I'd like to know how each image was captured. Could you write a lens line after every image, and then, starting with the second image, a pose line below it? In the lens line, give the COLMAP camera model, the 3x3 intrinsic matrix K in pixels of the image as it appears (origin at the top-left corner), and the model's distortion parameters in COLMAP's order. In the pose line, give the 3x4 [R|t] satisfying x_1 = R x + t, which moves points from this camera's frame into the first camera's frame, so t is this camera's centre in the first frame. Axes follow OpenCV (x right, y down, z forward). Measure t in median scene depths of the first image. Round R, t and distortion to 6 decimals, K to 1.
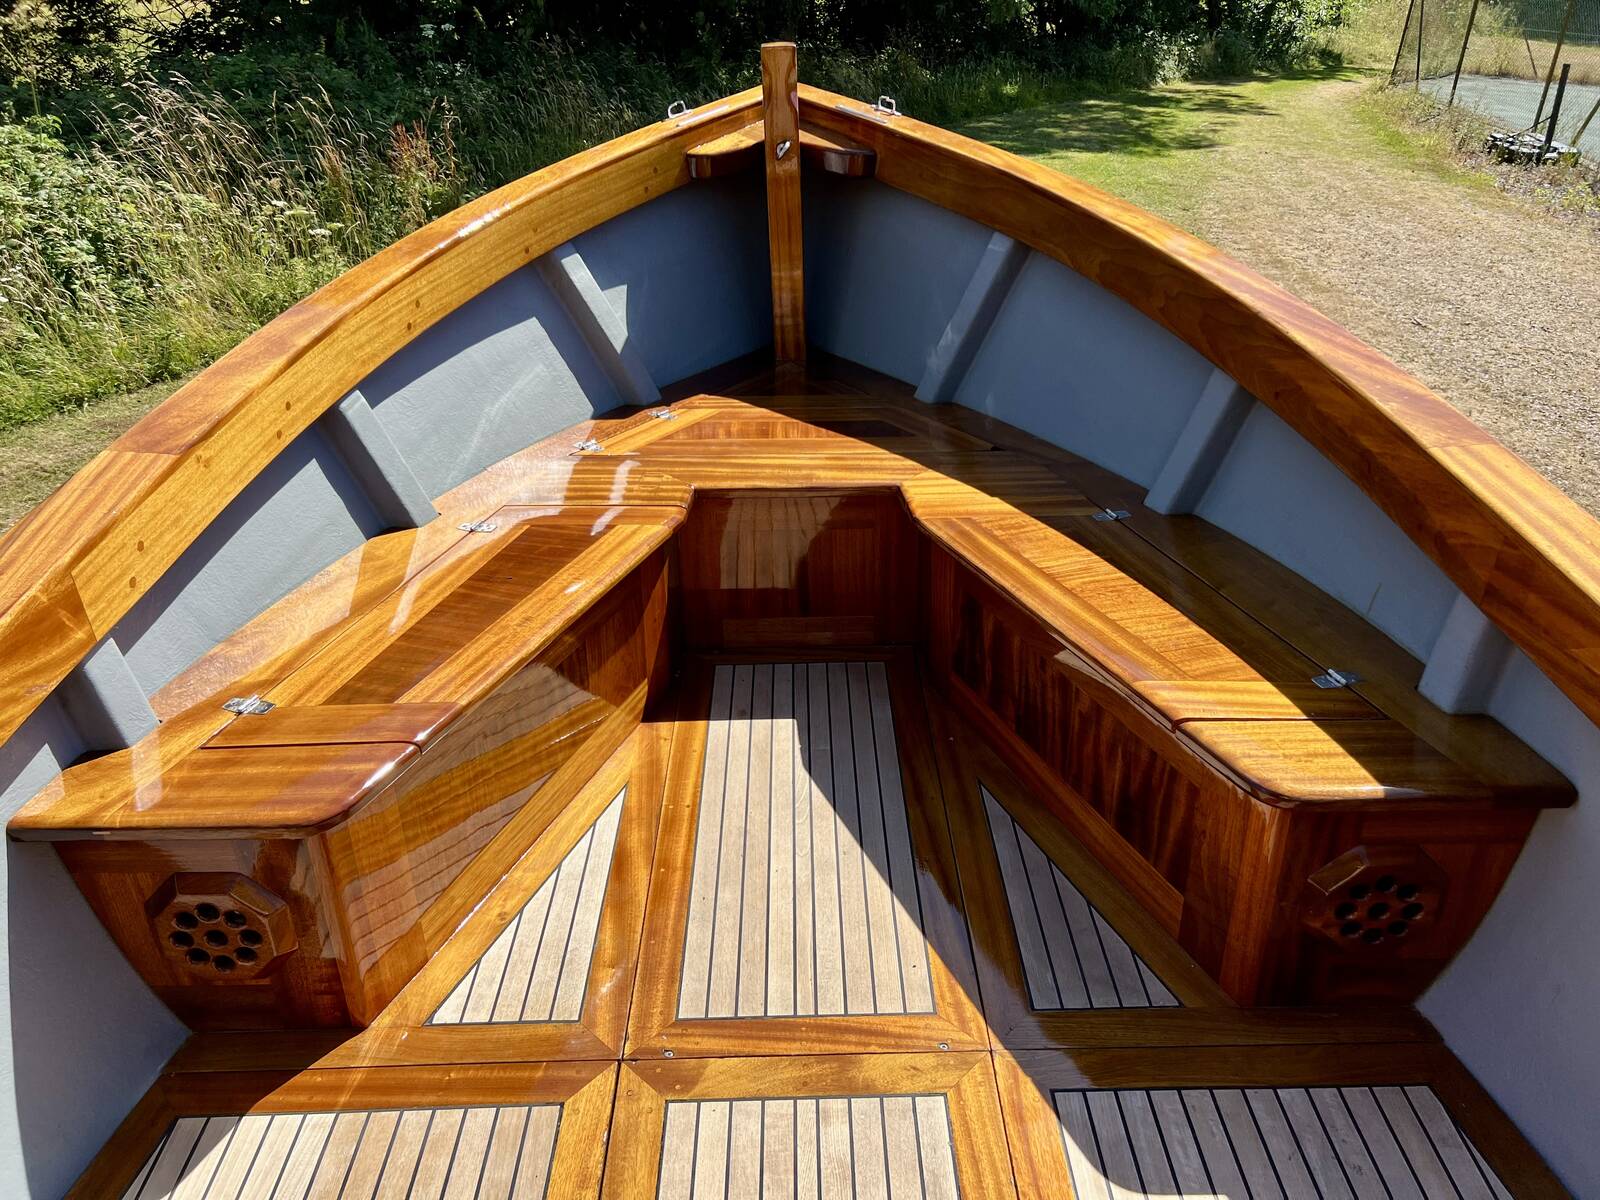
lens RADIAL K [[1223.2, 0, 810.6], [0, 1223.2, 571.6], [0, 0, 1]] dist [0.045352, -0.061970]
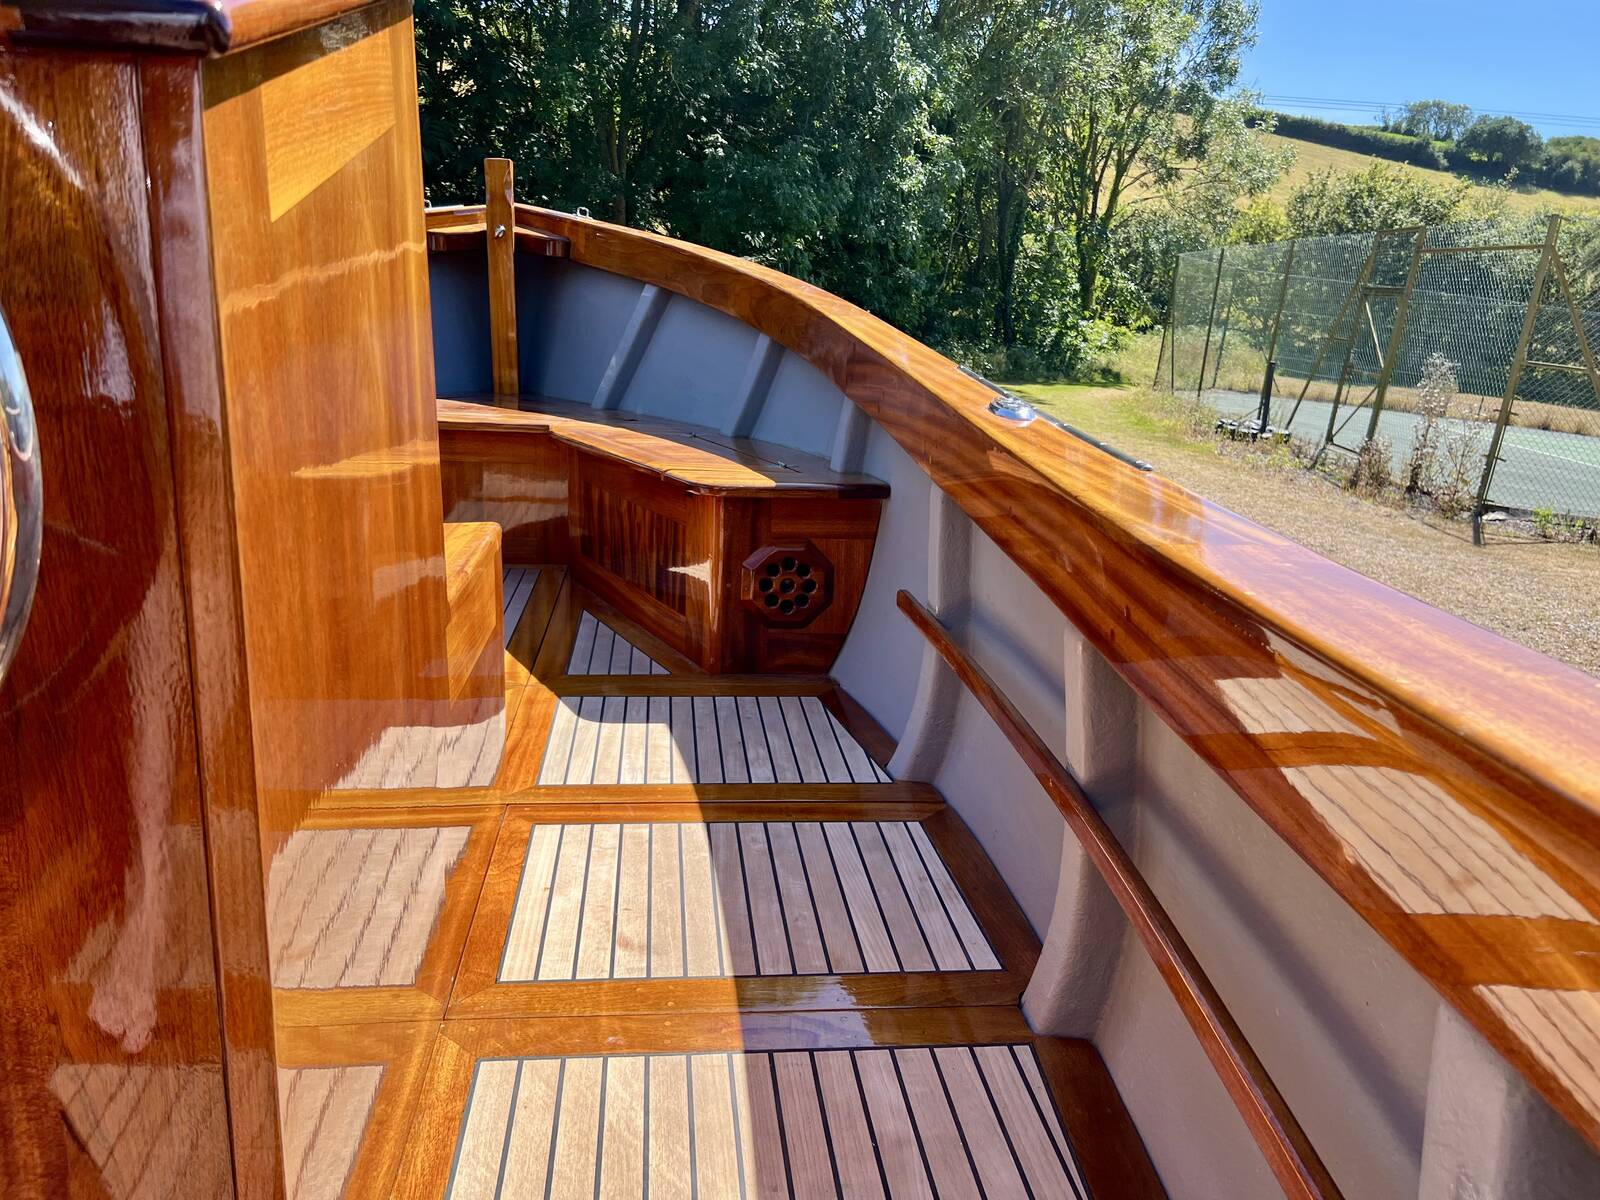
lens RADIAL K [[1223.2, 0, 797.7], [0, 1223.2, 575.8], [0, 0, 1]] dist [0.045352, -0.061970]
pose [[0.994329, 0.031478, 0.101578, 0.174510], [-0.006260, 0.970857, -0.239576, 0.337672], [-0.106159, 0.237582, 0.965549, -0.244972]]
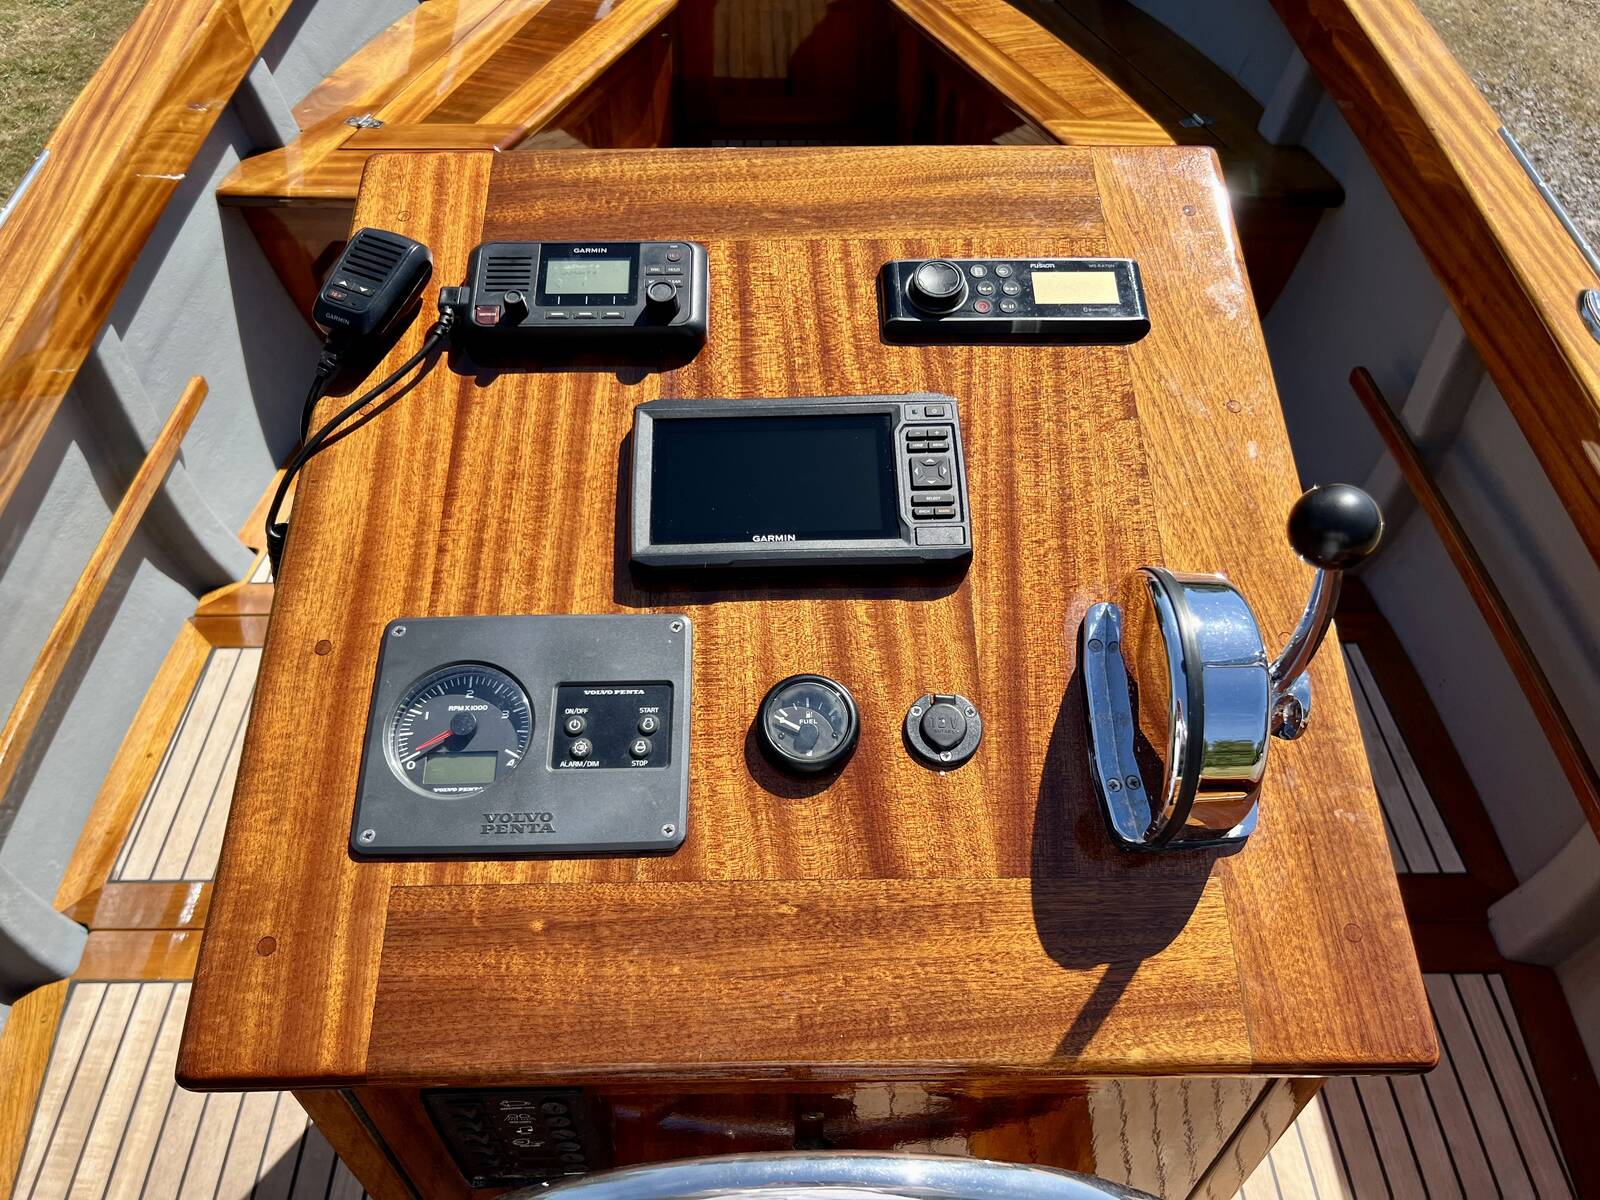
lens RADIAL K [[1223.2, 0, 792.2], [0, 1223.2, 598.9], [0, 0, 1]] dist [0.045352, -0.061970]
pose [[0.999747, 0.019438, 0.011338, -0.004606], [-0.022153, 0.938746, 0.343898, 0.072119], [-0.003959, -0.344062, 0.938938, -0.233591]]
